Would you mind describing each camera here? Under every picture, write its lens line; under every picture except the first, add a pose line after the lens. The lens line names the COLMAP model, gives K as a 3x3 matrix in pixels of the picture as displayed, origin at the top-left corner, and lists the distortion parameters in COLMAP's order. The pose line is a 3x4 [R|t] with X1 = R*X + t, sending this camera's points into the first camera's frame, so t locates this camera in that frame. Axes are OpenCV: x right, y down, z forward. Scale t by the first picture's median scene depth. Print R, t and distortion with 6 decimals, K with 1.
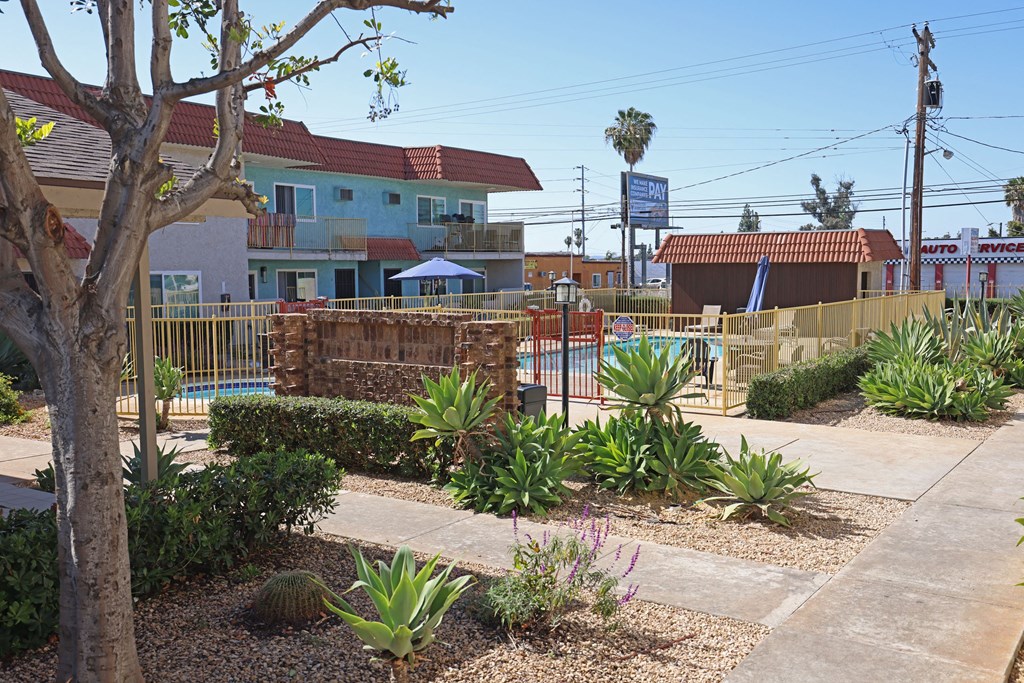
lens RADIAL K [[952.1, 0, 512.0], [0, 952.1, 341.5], [0, 0, 1]] dist [0.062090, -0.001299]
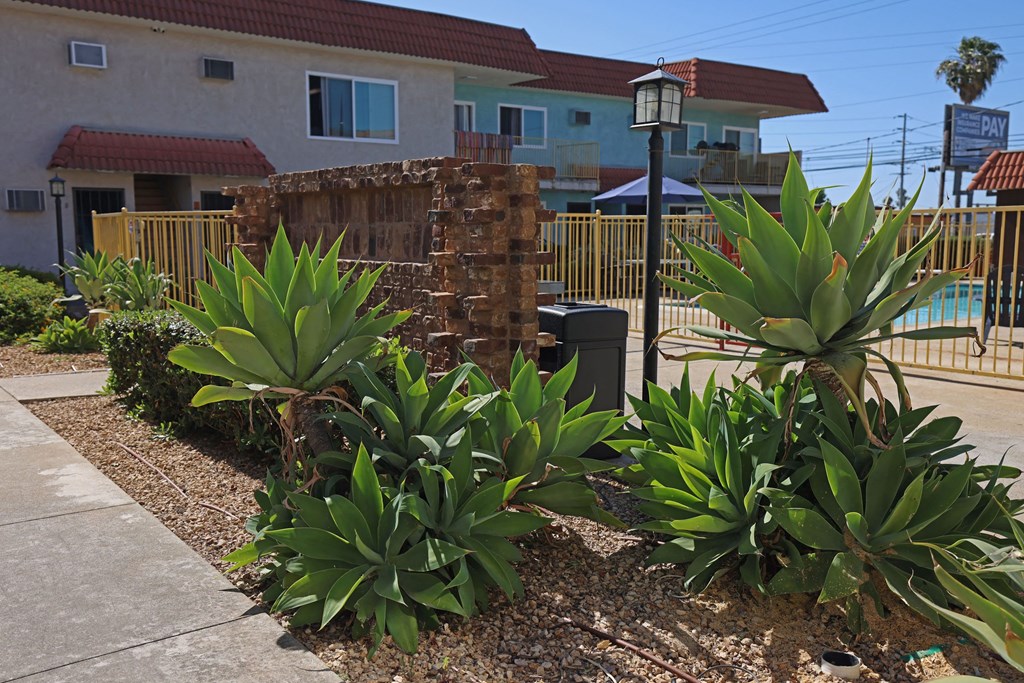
lens RADIAL K [[901.4, 0, 491.1], [0, 901.4, 335.0], [0, 0, 1]] dist [0.009453, 0.086799]
pose [[0.939072, 0.043806, -0.340917, 0.045585], [-0.030400, 0.998544, 0.044567, 0.014483], [0.342373, -0.031488, 0.939036, 0.191744]]
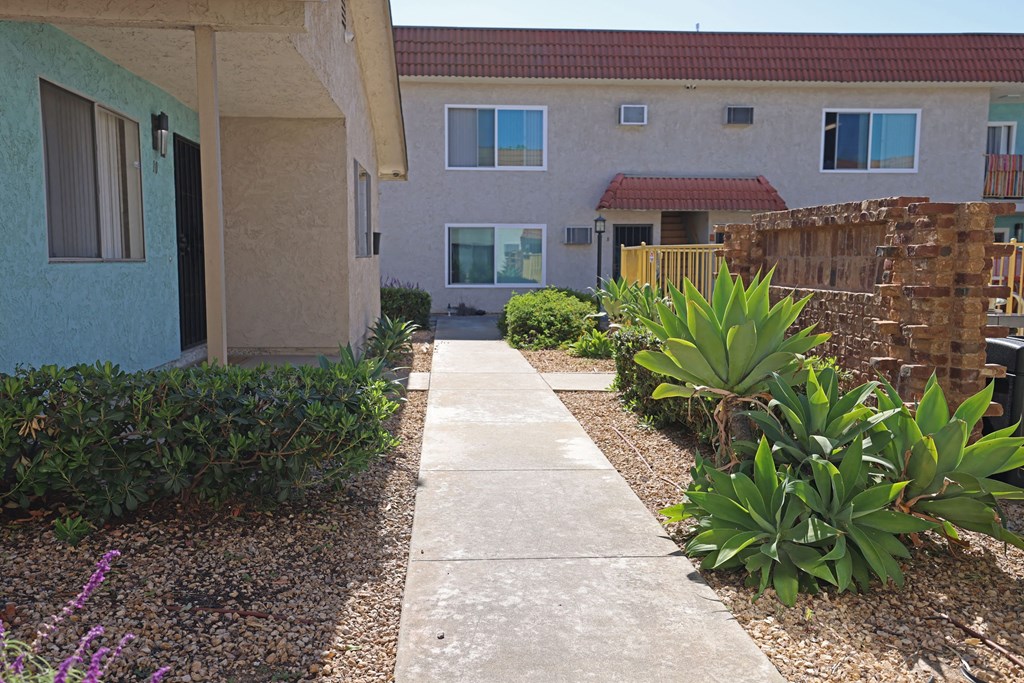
lens RADIAL K [[848.5, 0, 511.0], [0, 848.5, 339.0], [0, 0, 1]] dist [0.003089, 0.090249]
pose [[0.615637, 0.082078, -0.783744, 0.067177], [-0.066820, 0.996416, 0.051862, 0.014170], [0.785192, 0.020441, 0.618915, 0.179656]]
